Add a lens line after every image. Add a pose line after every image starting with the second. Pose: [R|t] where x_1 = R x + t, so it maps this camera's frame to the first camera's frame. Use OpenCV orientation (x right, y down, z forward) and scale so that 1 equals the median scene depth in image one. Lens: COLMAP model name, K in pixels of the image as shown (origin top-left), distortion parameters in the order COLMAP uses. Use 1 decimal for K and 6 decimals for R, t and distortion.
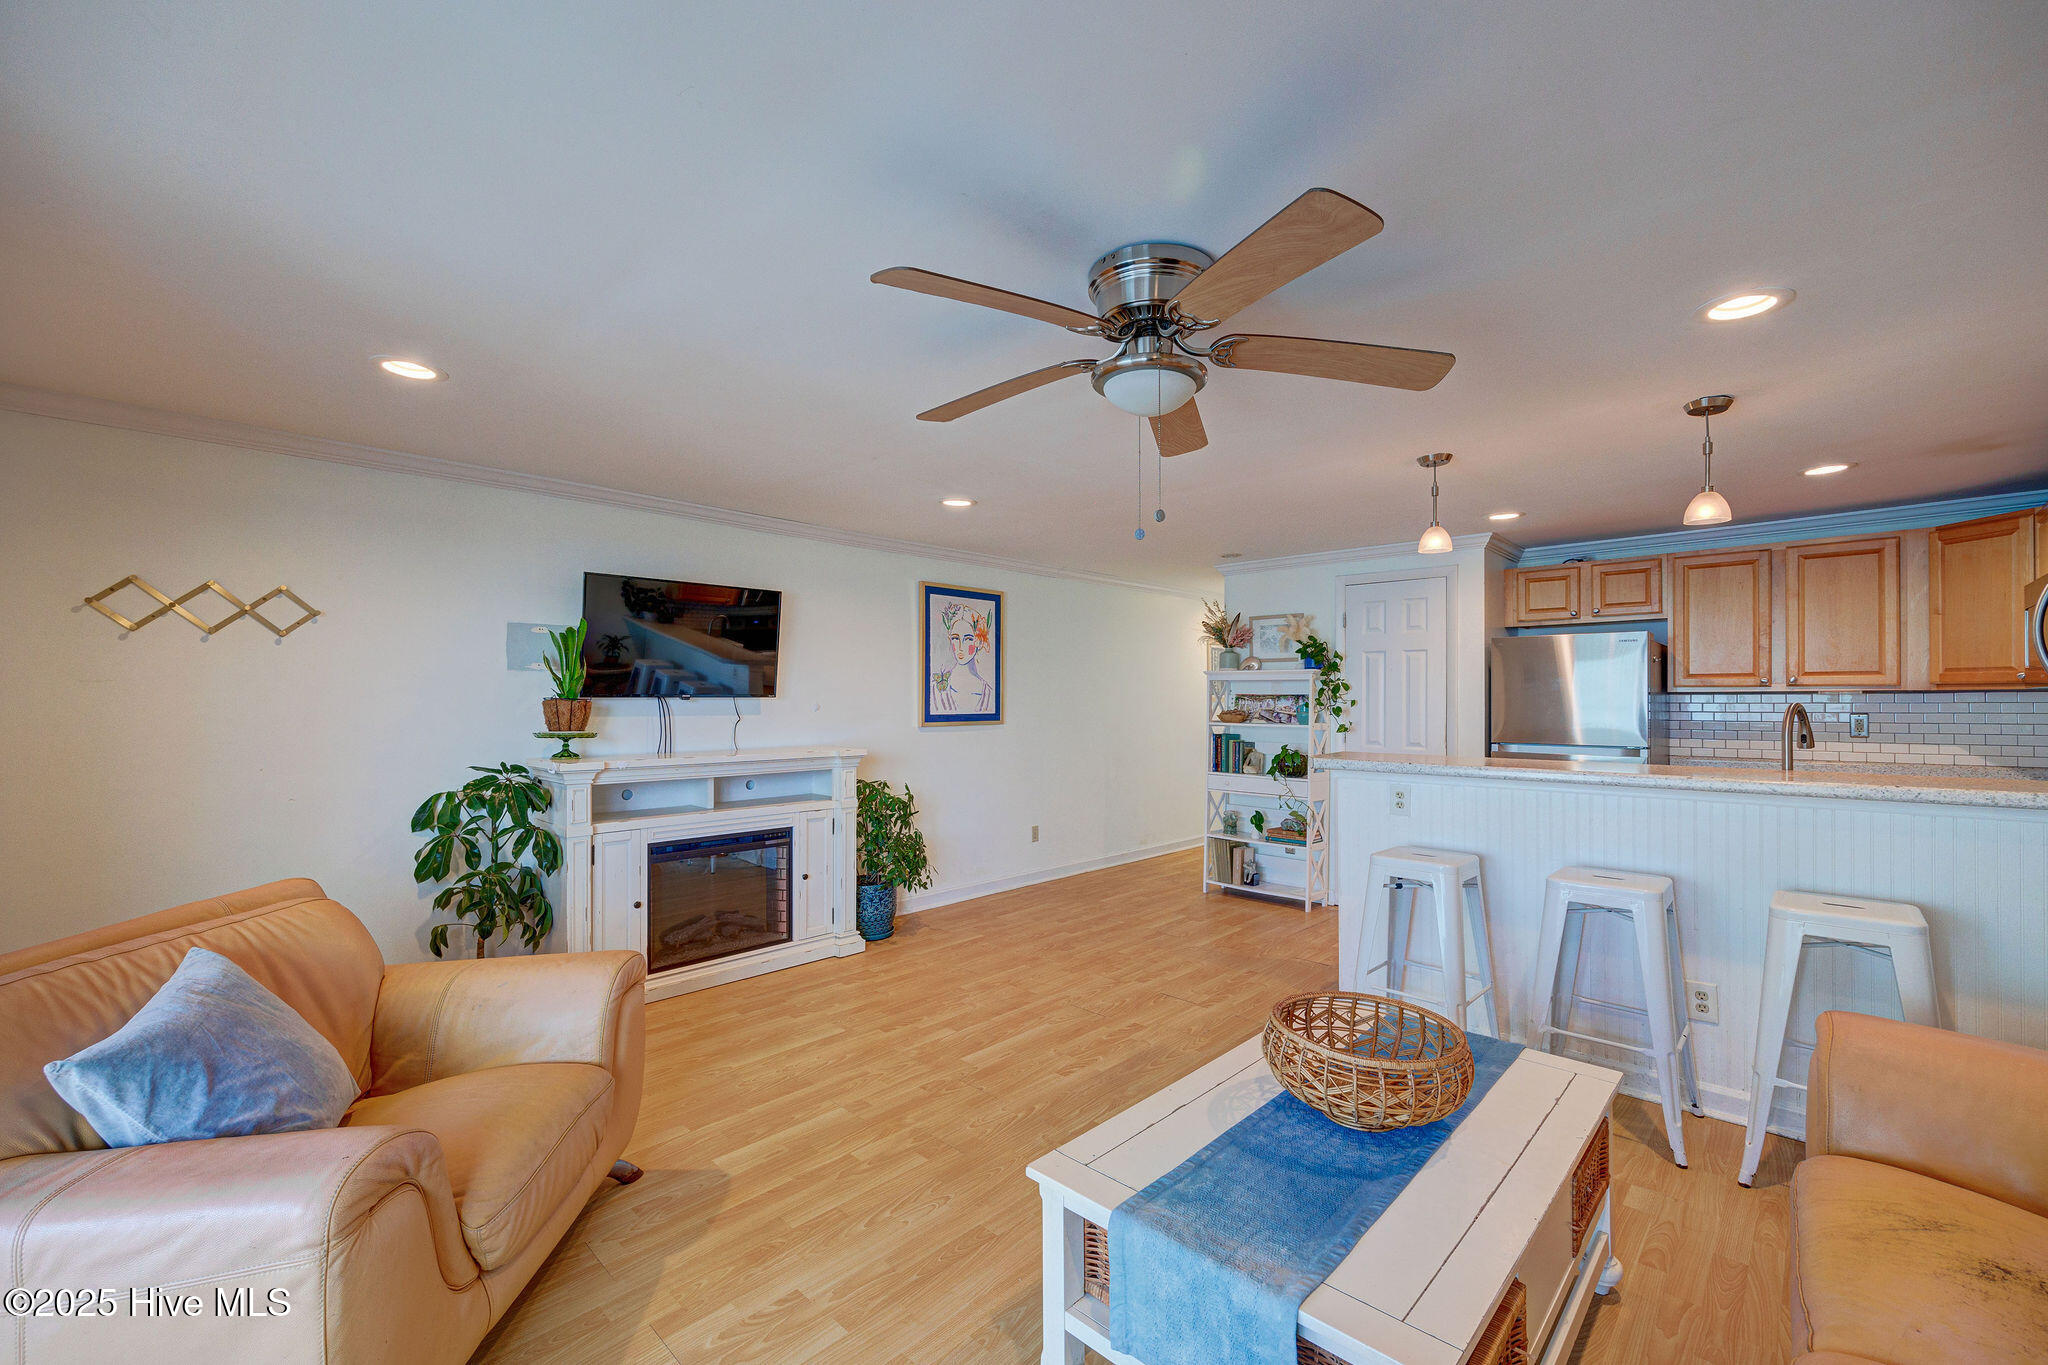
lens RADIAL K [[843.5, 0, 1031.5], [0, 843.5, 695.4], [0, 0, 1]] dist [-0.002769, -0.000465]
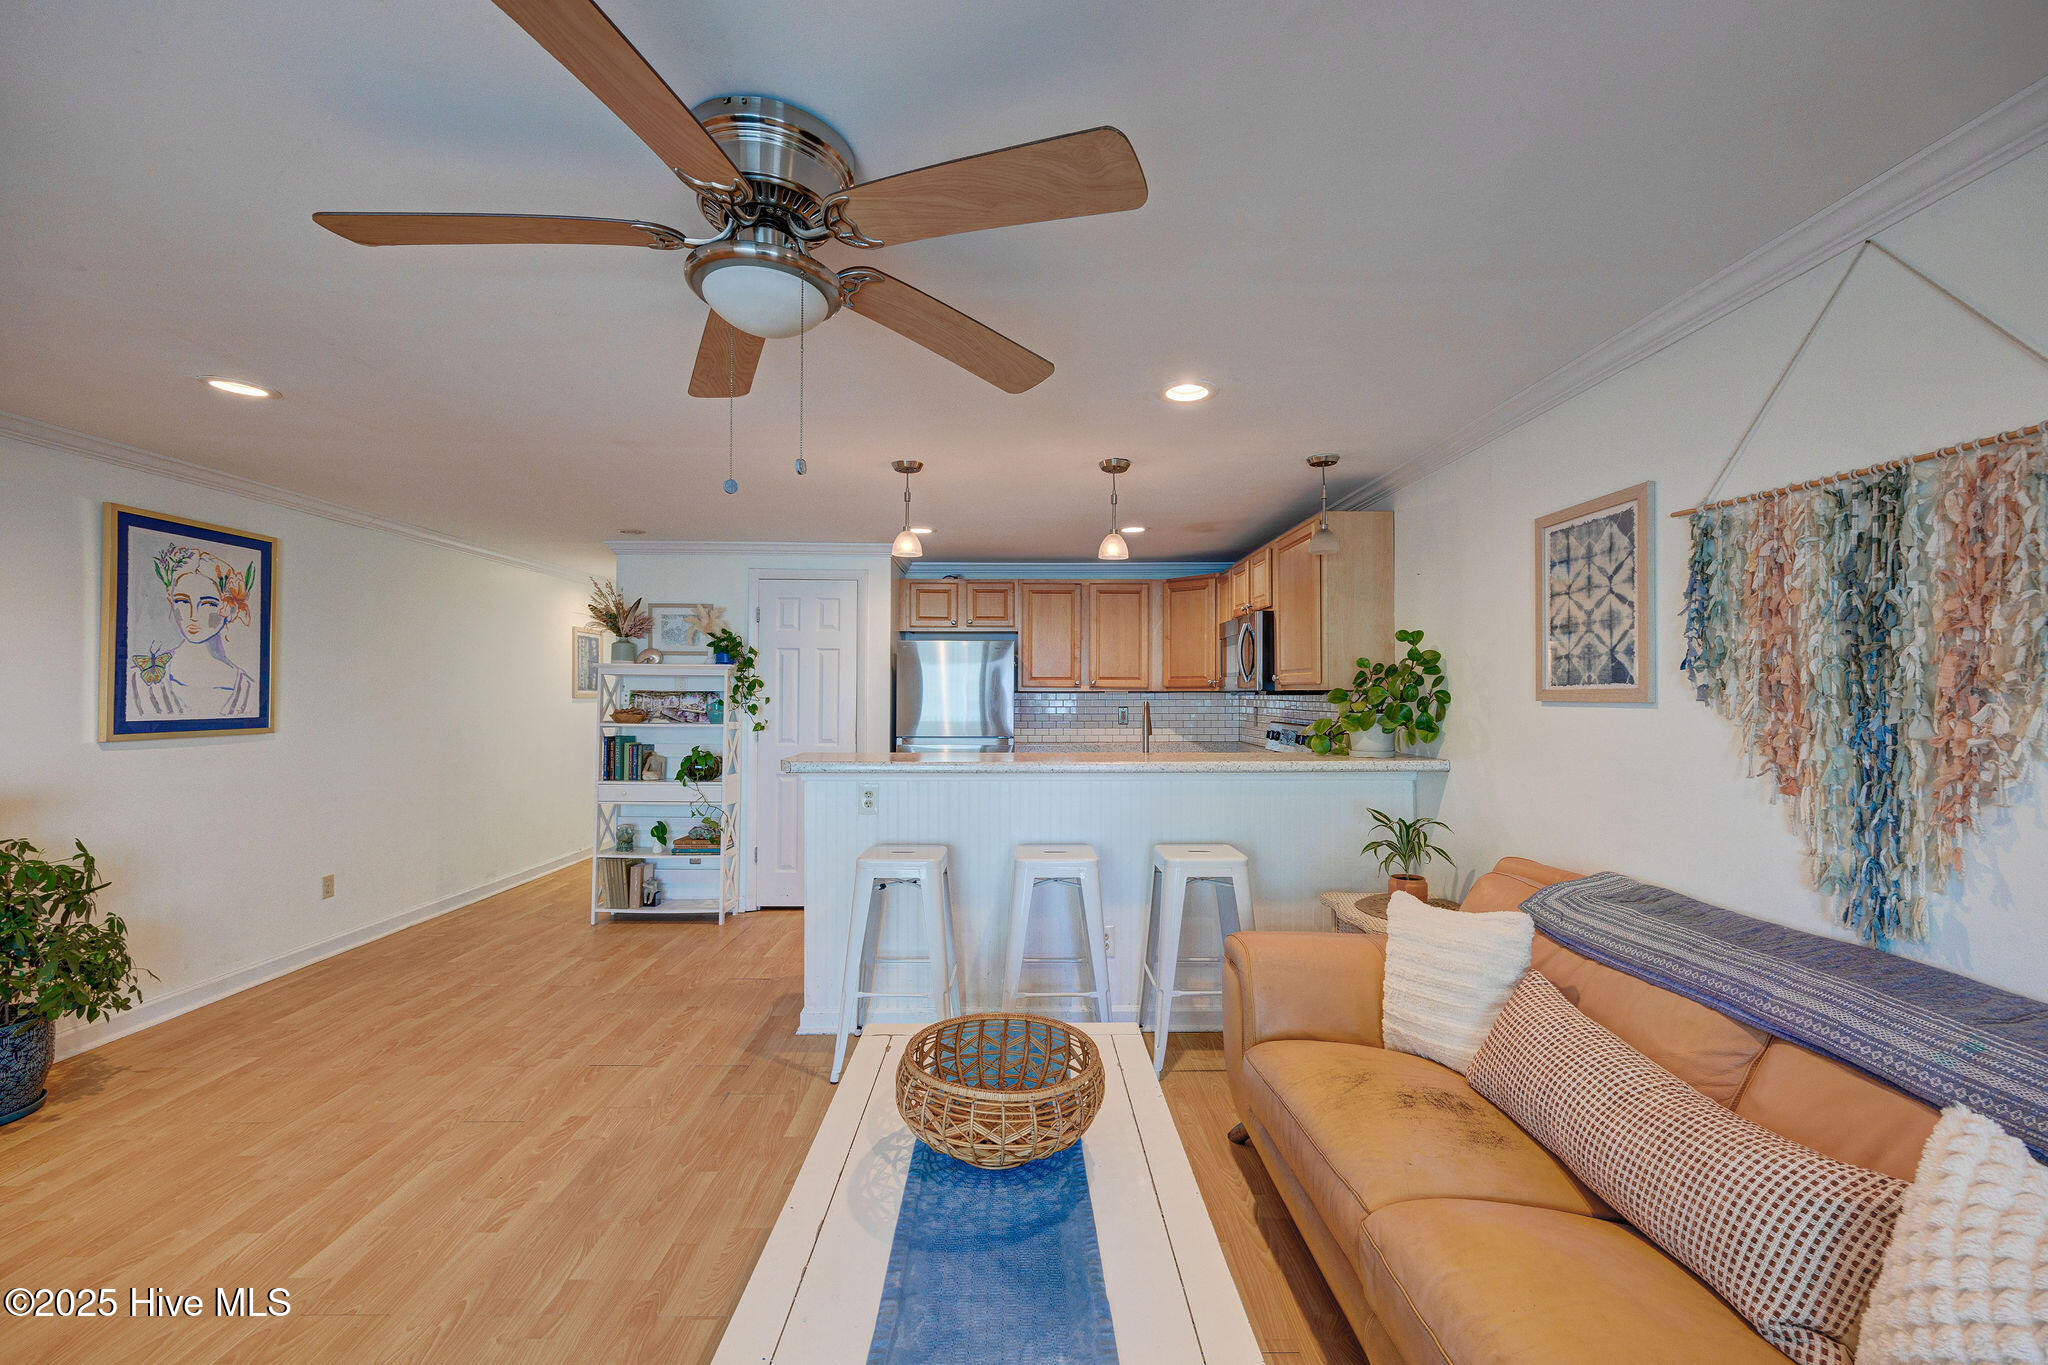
lens RADIAL K [[828.1, 0, 1032.8], [0, 828.1, 685.9], [0, 0, 1]] dist [0.000092, -0.000226]
pose [[0.709812, 0.009231, 0.704331, -0.082483], [-0.005656, 0.999957, -0.007405, -0.002678], [-0.704369, 0.001273, 0.709833, 0.114466]]
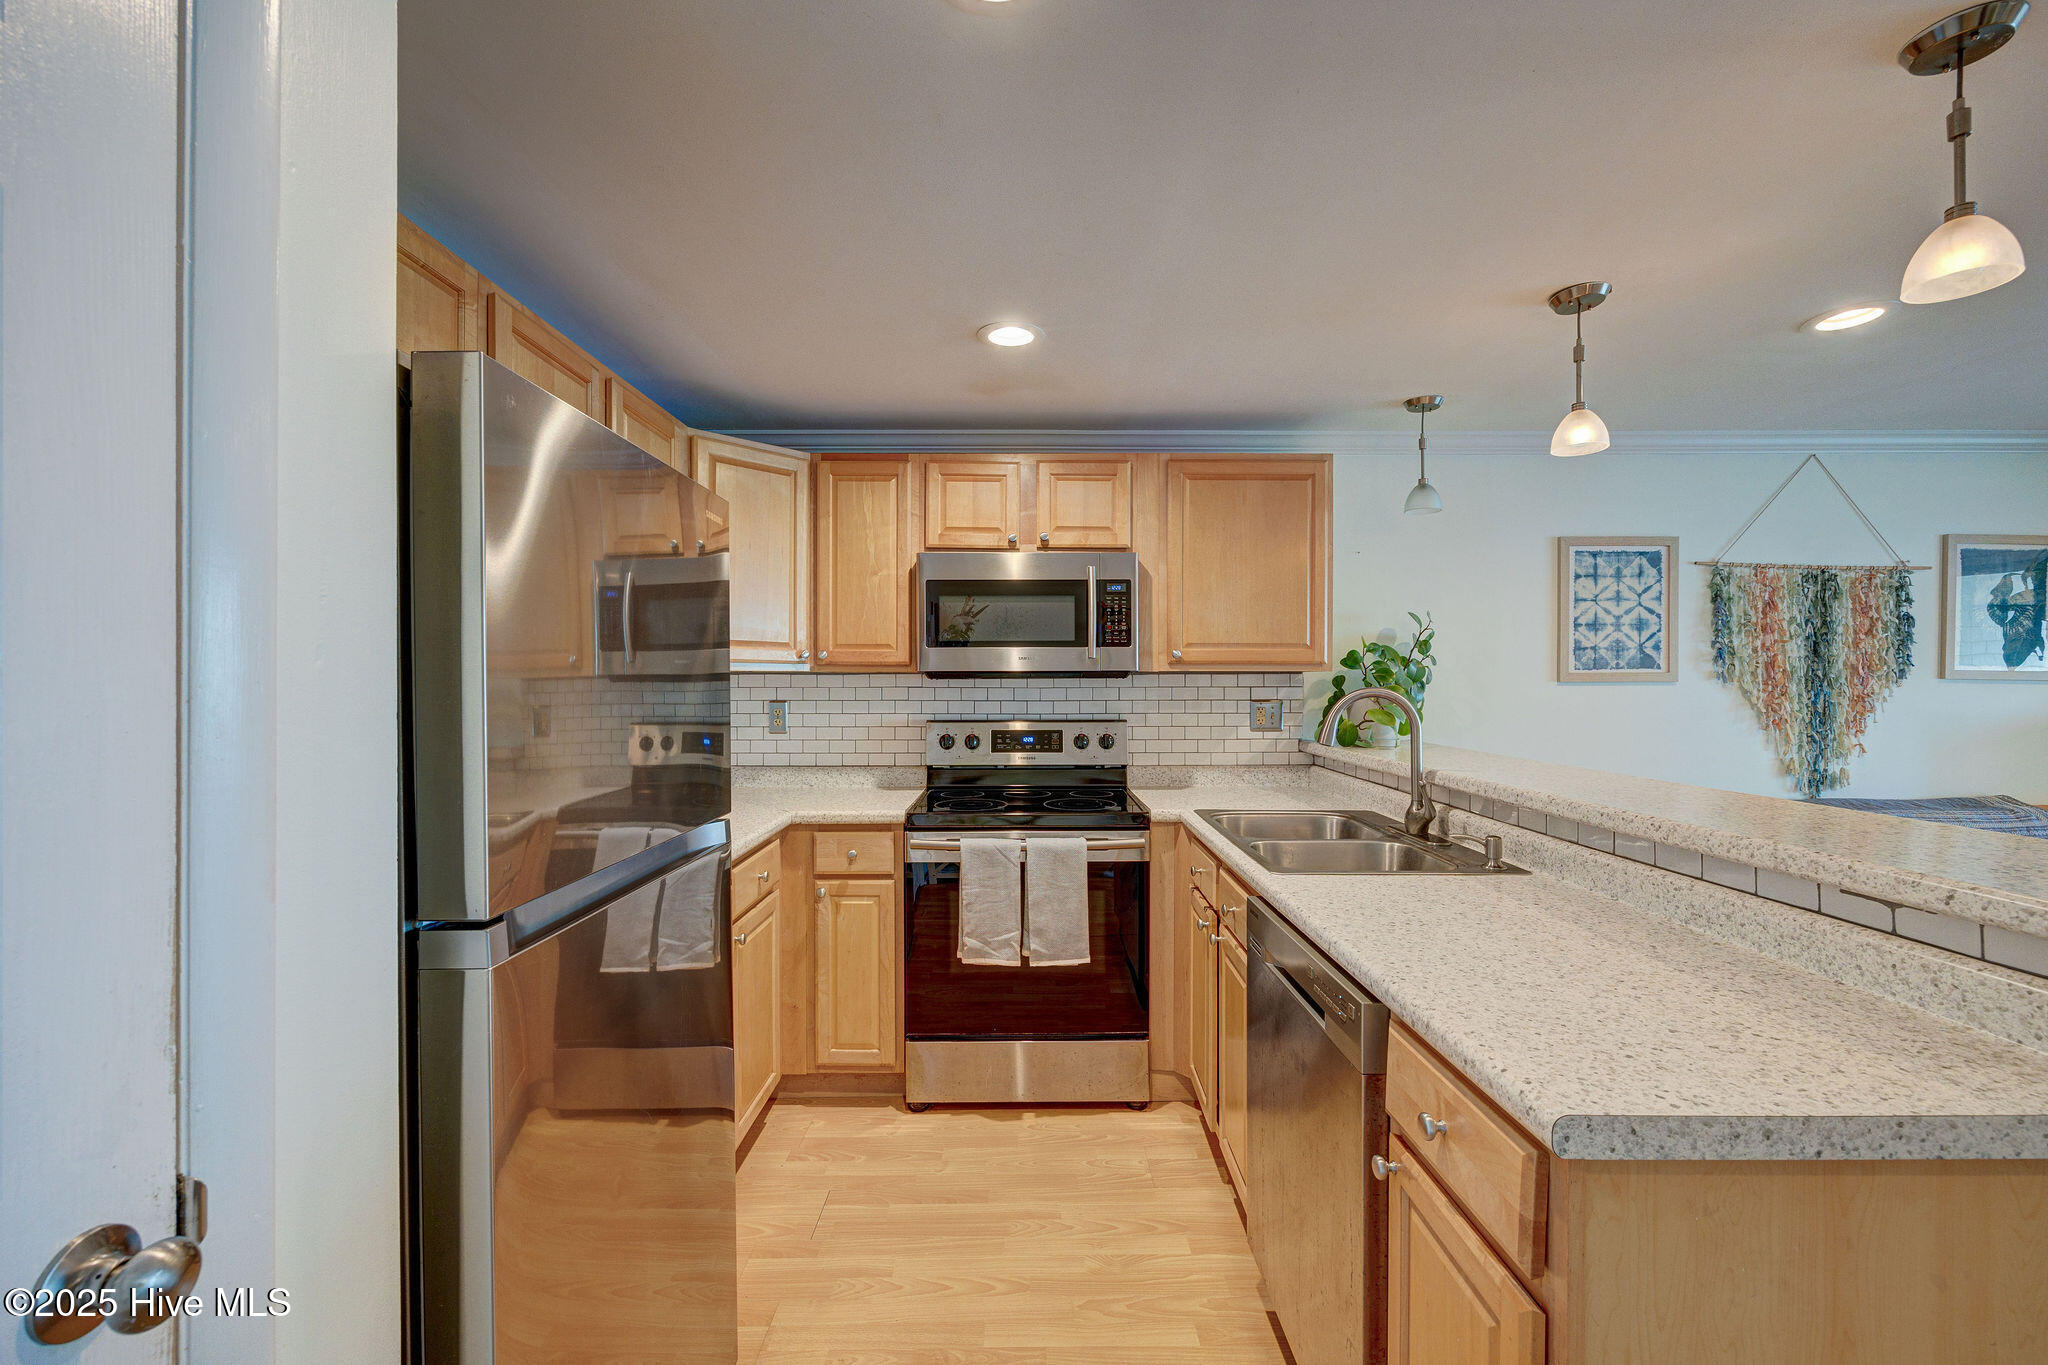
lens RADIAL K [[828.1, 0, 1032.8], [0, 828.1, 685.9], [0, 0, 1]] dist [0.000092, -0.000226]
pose [[-0.695084, 0.001006, 0.718928, 0.332561], [-0.000352, 0.999998, -0.001740, 0.005835], [-0.718929, -0.001463, -0.695082, 1.025170]]
